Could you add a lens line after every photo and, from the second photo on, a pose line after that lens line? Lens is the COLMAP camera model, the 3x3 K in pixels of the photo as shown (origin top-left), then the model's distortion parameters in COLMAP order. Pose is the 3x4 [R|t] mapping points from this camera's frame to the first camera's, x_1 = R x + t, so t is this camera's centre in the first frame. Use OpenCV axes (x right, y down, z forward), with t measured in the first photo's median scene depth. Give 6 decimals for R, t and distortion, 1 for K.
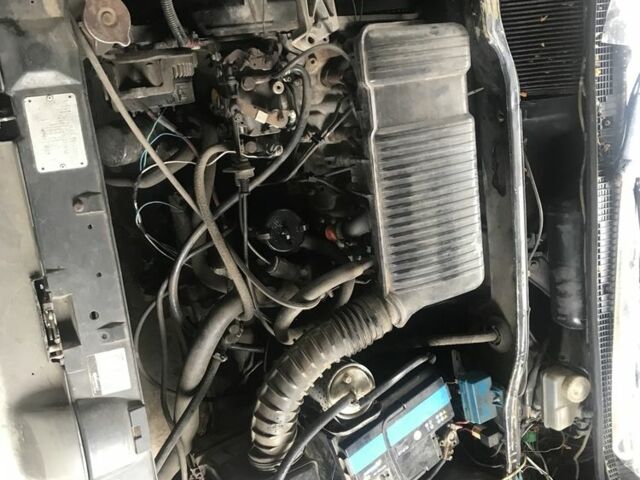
lens RADIAL K [[666.4, 0, 320.0], [0, 666.4, 240.0], [0, 0, 1]] dist [0.156297, -0.465668]
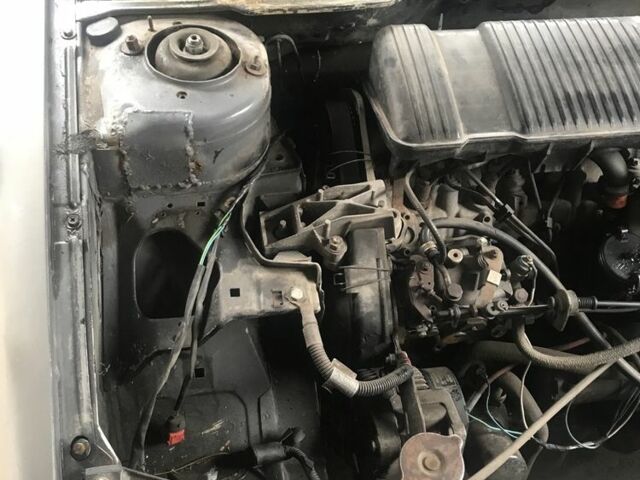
lens RADIAL K [[666.4, 0, 320.0], [0, 666.4, 240.0], [0, 0, 1]] dist [0.156297, -0.465668]
pose [[0.029291, -0.997909, 0.057610, -0.091961], [0.995337, 0.023819, -0.093467, -0.305620], [0.091899, 0.060079, 0.993954, 0.188216]]
